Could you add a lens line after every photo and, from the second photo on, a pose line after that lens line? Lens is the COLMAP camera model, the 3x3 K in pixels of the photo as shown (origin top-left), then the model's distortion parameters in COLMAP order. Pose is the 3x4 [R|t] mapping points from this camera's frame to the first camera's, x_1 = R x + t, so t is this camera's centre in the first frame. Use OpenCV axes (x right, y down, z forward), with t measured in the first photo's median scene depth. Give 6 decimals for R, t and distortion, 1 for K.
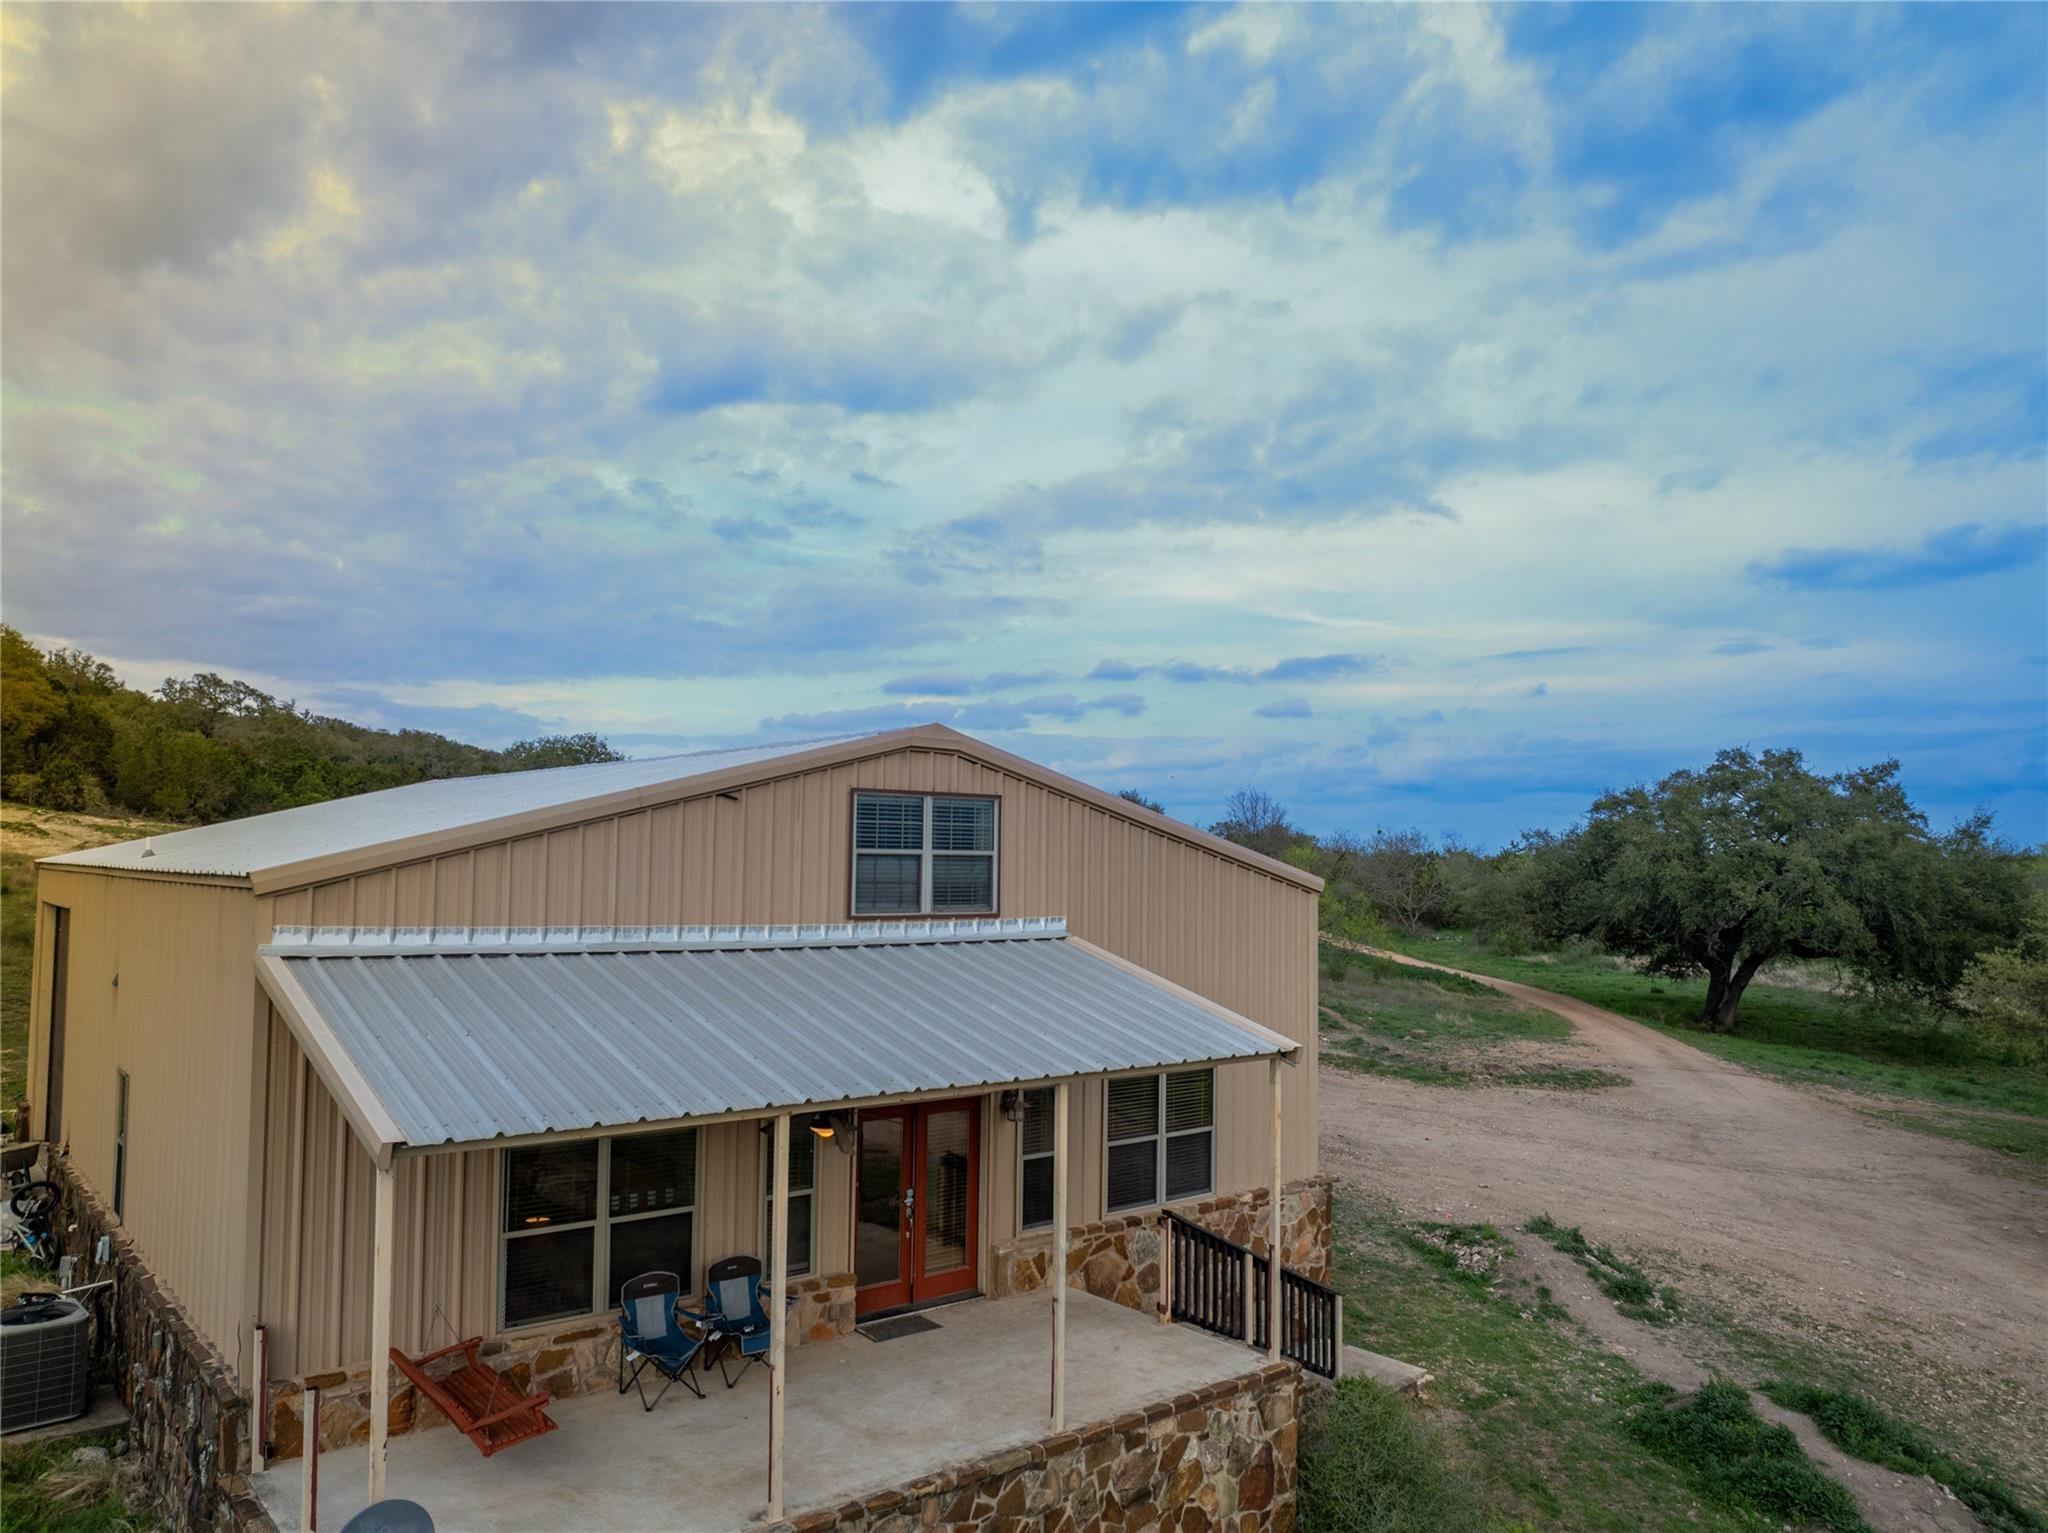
lens RADIAL K [[1446.8, 0, 1024.0], [0, 1446.8, 766.5], [0, 0, 1]] dist [-0.048252, -0.000894]
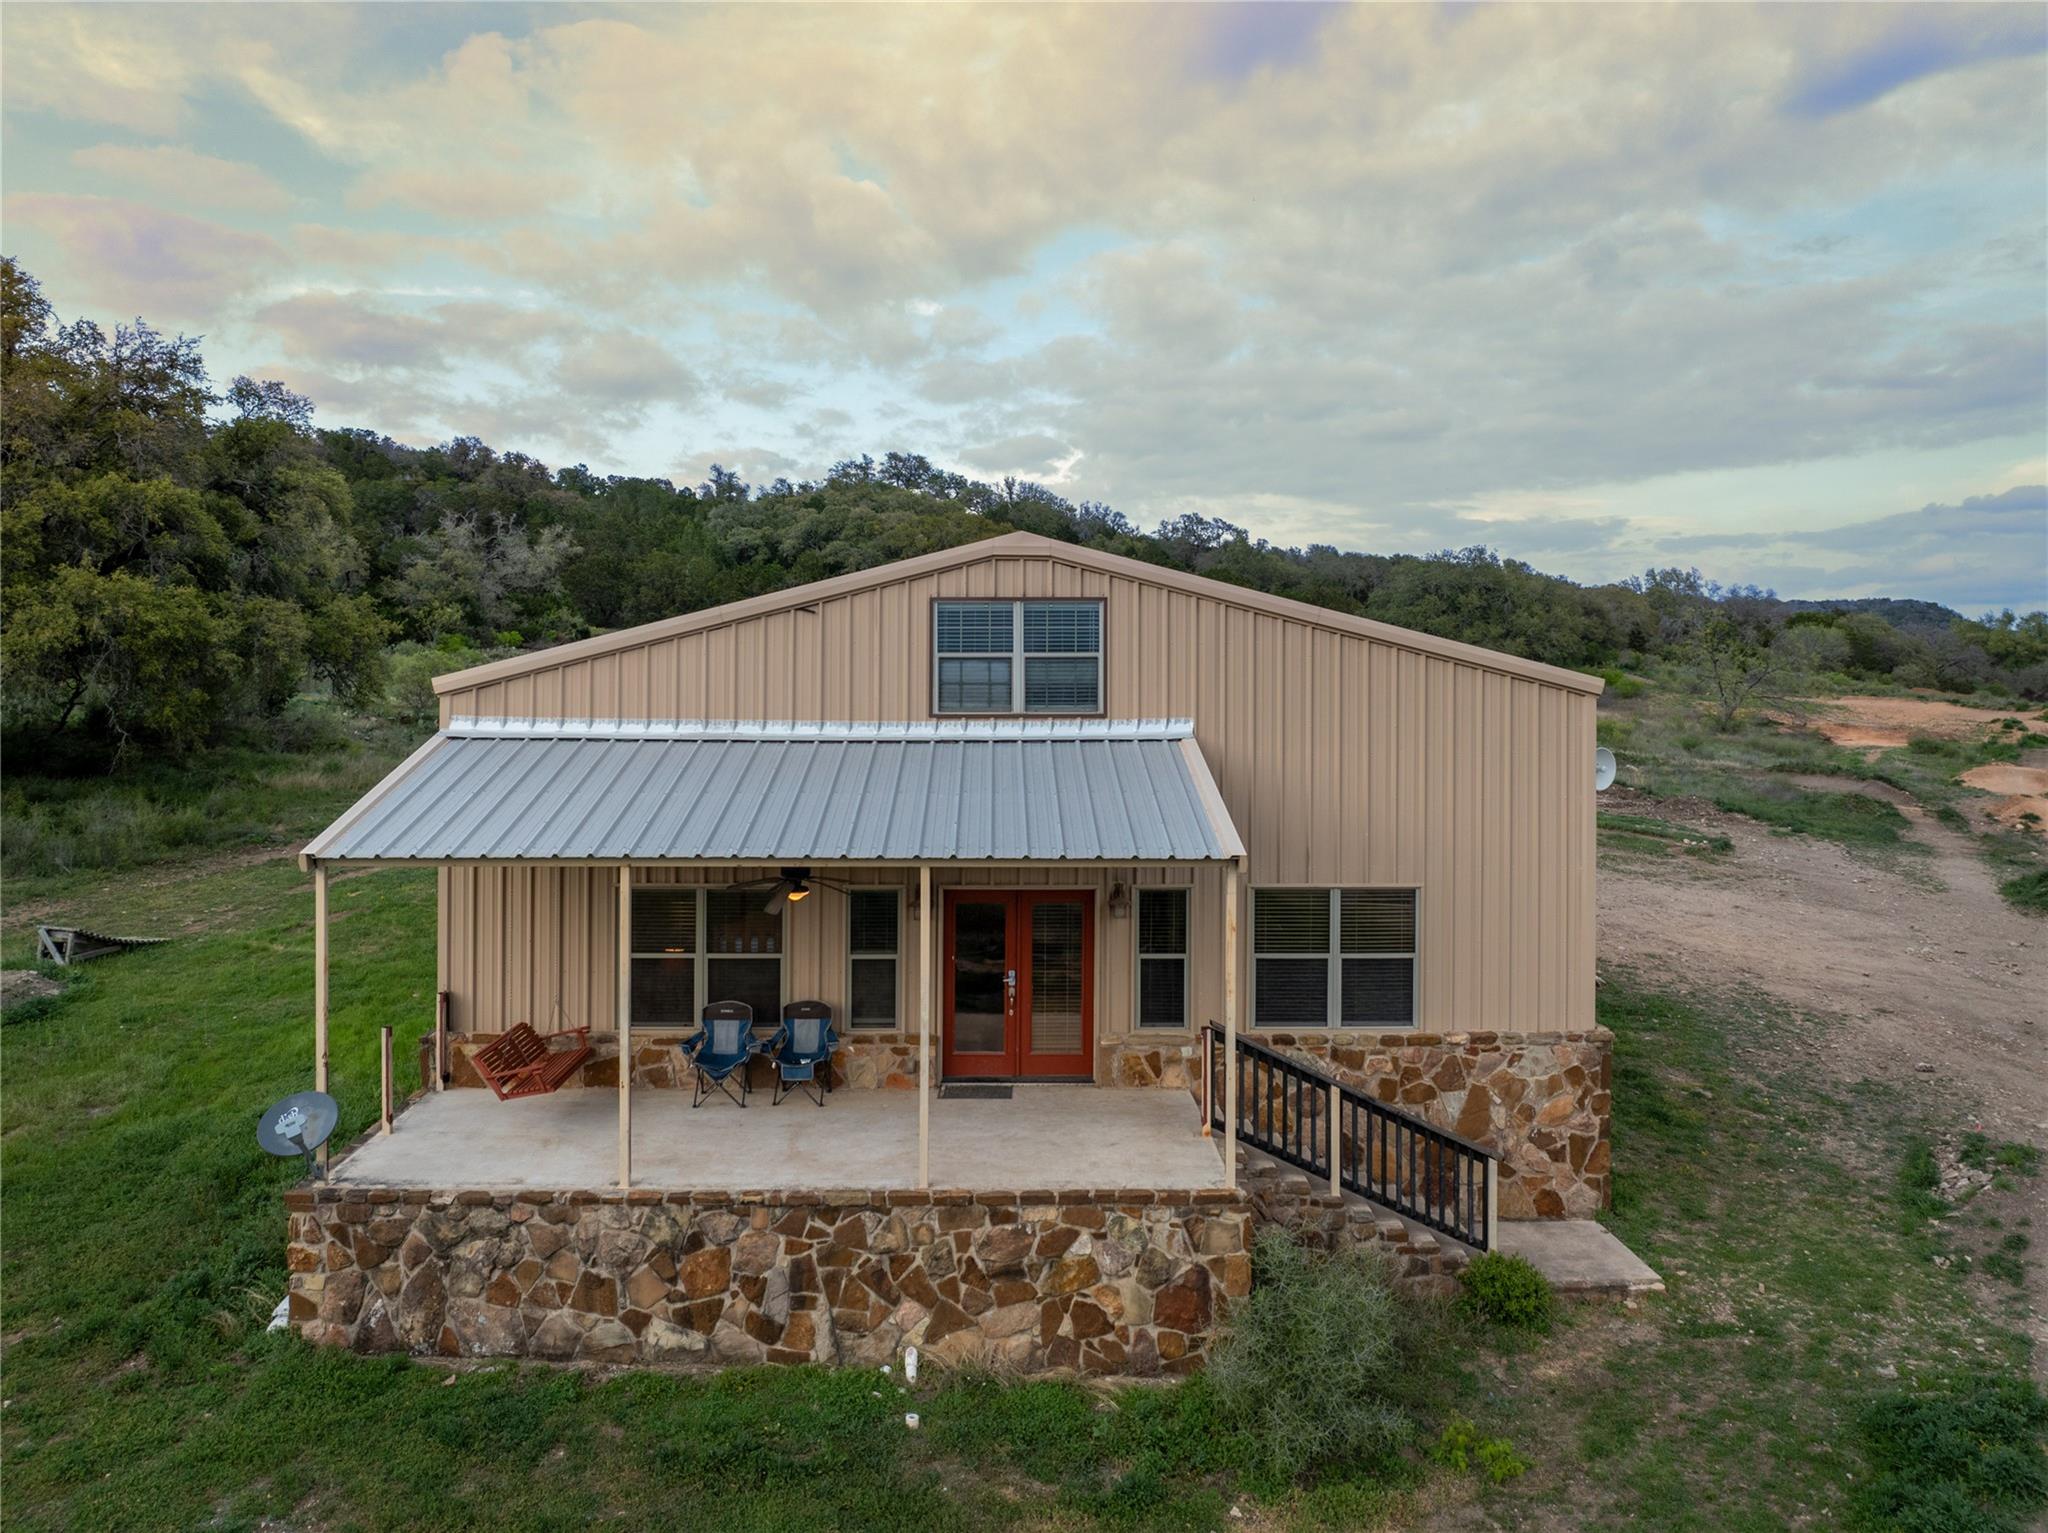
lens RADIAL K [[1483.3, 0, 1012.6], [0, 1483.3, 659.5], [0, 0, 1]] dist [-0.031700, -0.001083]
pose [[0.774958, -0.017636, -0.631767, 0.660384], [0.050424, 0.998149, 0.033988, 0.027538], [0.629999, -0.058195, 0.774413, 0.171595]]
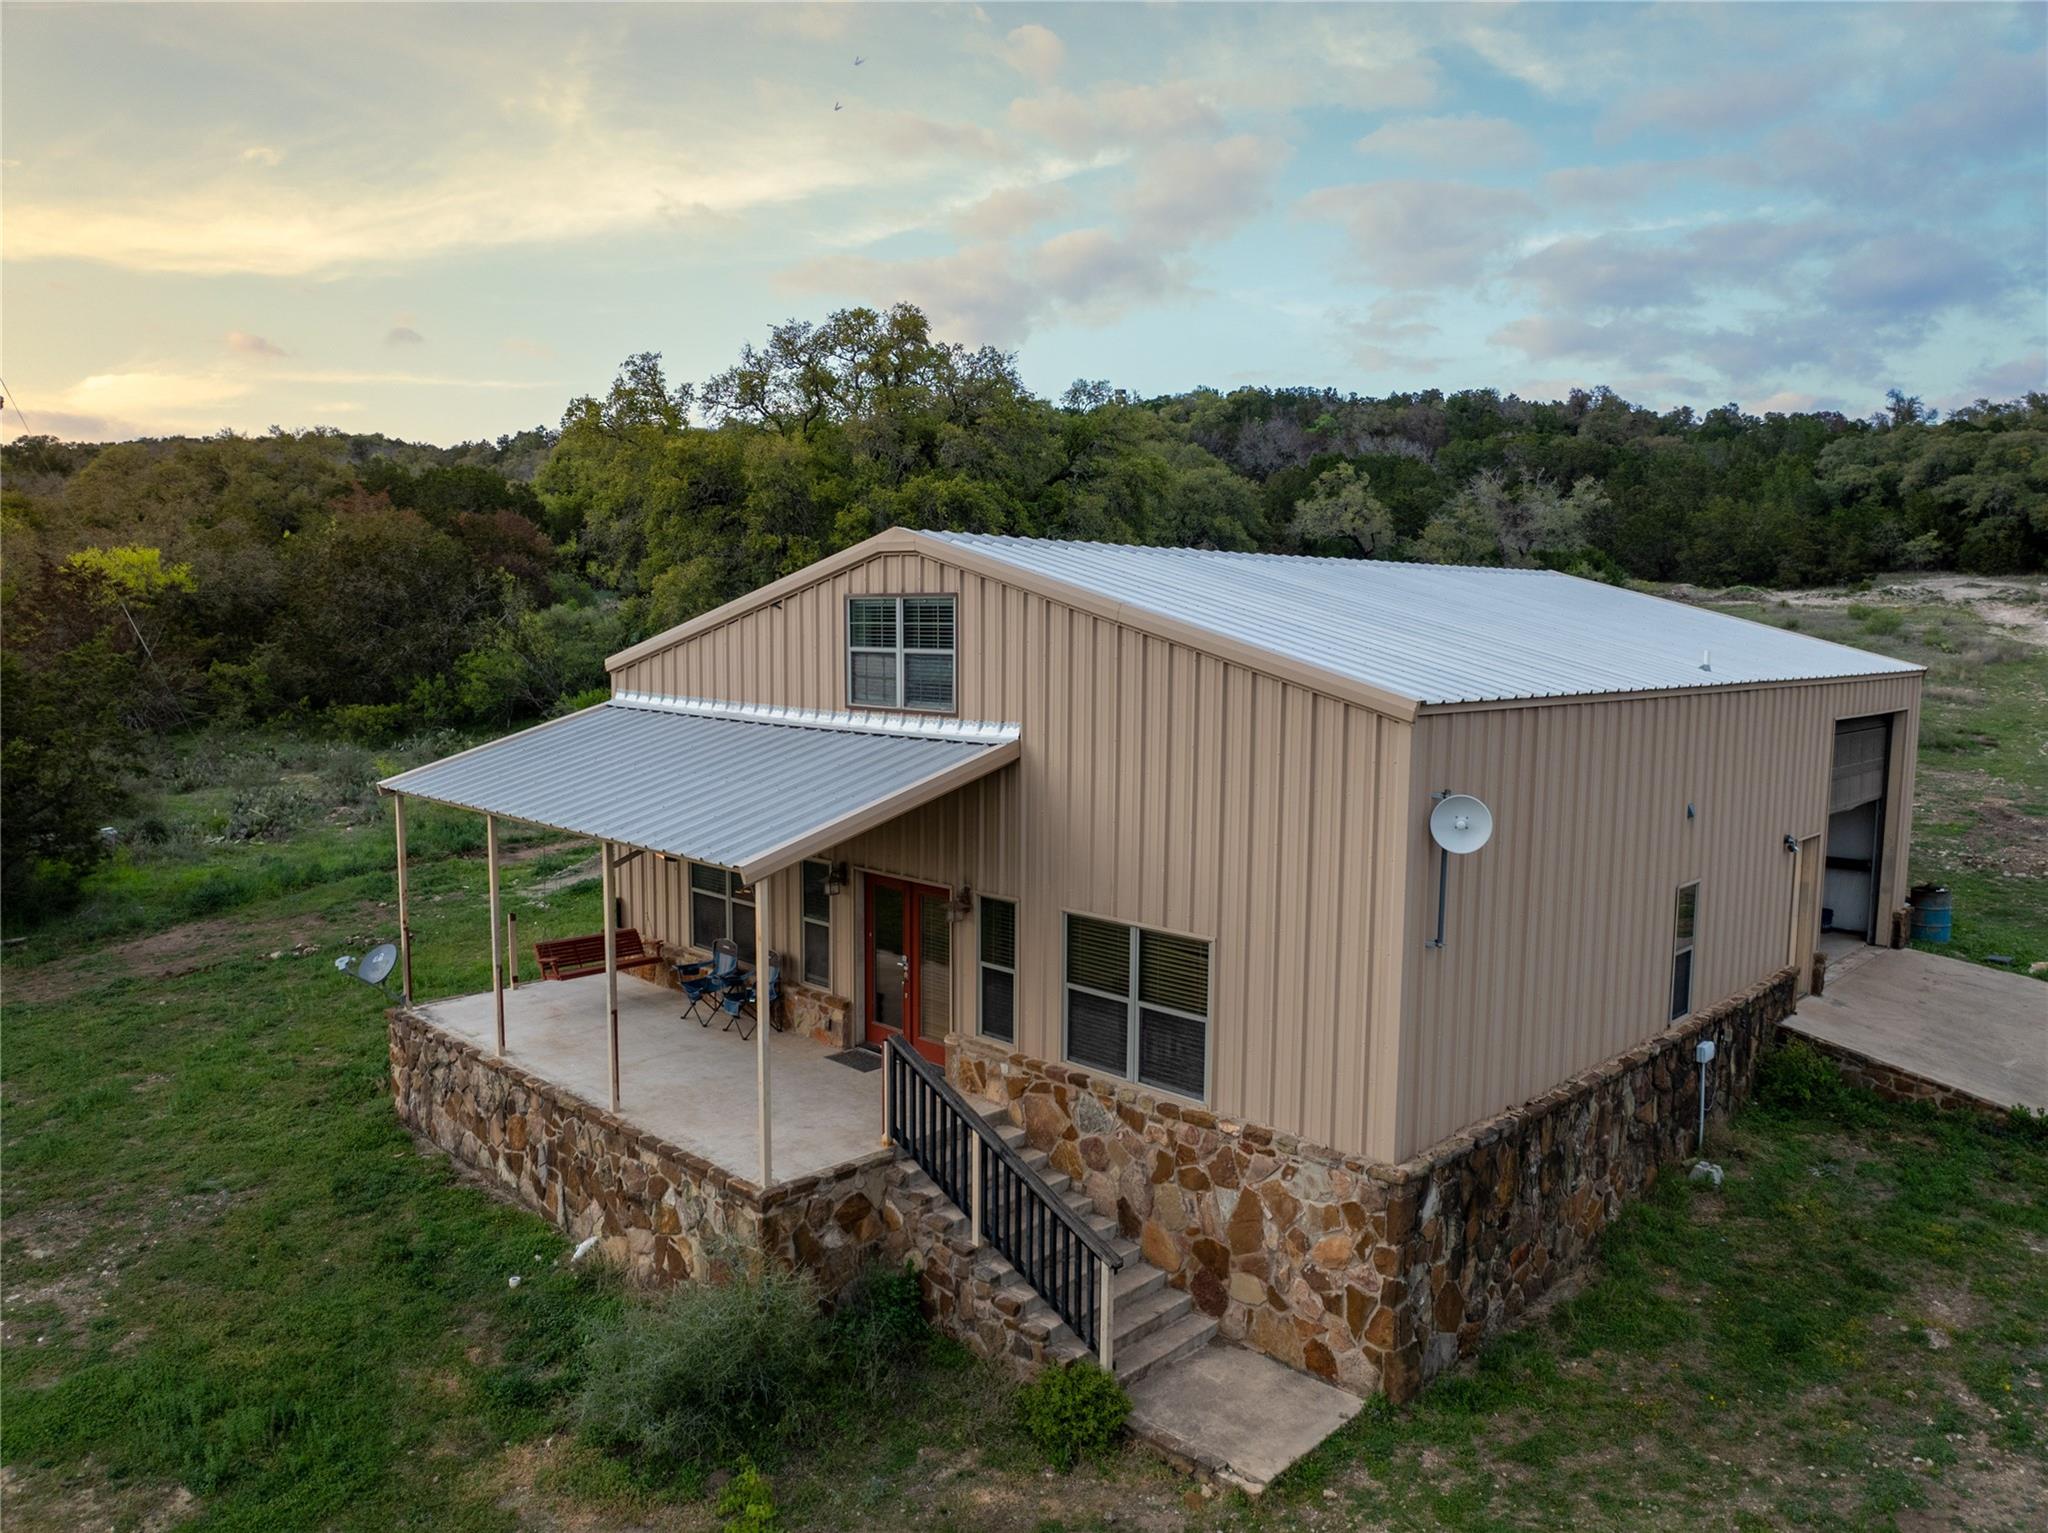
lens RADIAL K [[1451.9, 0, 1024.0], [0, 1451.9, 766.5], [0, 0, 1]] dist [-0.034943, -0.002854]
pose [[0.087460, 0.090630, -0.992037, 1.090493], [0.060356, 0.993541, 0.096088, 0.050113], [0.994338, -0.068279, 0.081425, 1.074676]]
